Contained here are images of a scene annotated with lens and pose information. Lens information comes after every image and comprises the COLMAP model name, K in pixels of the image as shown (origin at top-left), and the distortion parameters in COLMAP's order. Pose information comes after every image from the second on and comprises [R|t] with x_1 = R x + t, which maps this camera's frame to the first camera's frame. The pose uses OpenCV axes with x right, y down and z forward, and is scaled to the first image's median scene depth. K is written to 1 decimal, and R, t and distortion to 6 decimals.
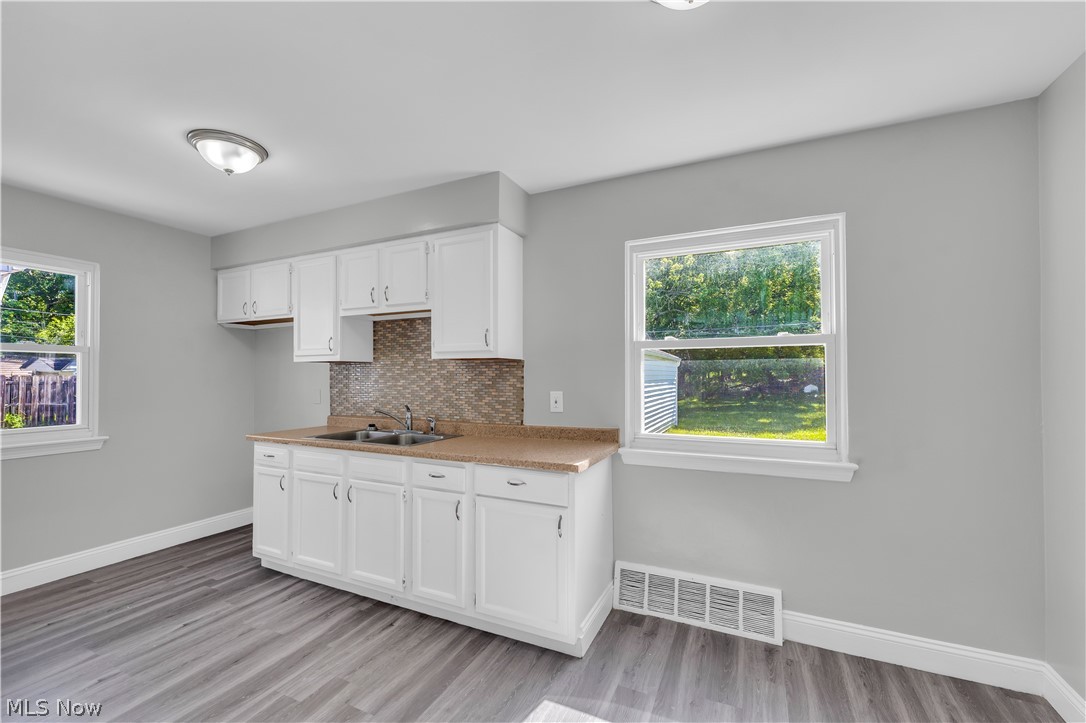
lens RADIAL K [[439.8, 0, 545.4], [0, 439.8, 365.1], [0, 0, 1]] dist [-0.001765, -0.000705]
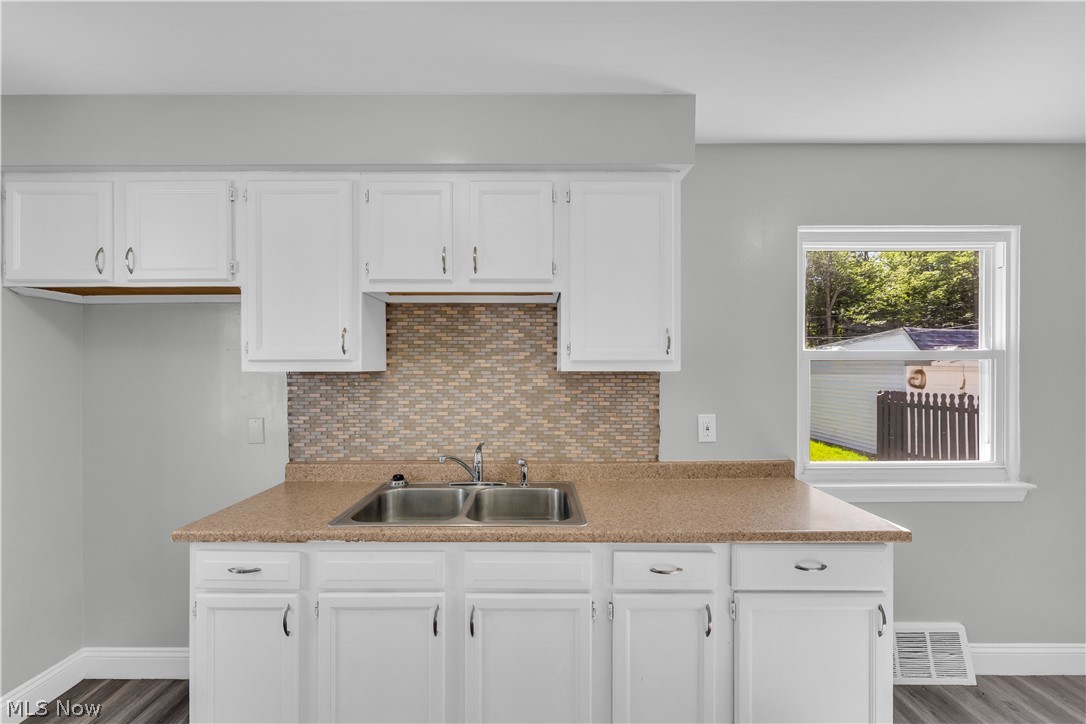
lens RADIAL K [[439.8, 0, 541.6], [0, 439.8, 367.7], [0, 0, 1]] dist [-0.001765, -0.000705]
pose [[0.909415, 0.003904, 0.415872, -0.490375], [-0.011919, 0.999790, 0.016678, -0.026182], [-0.415720, -0.020124, 0.909270, 0.393430]]
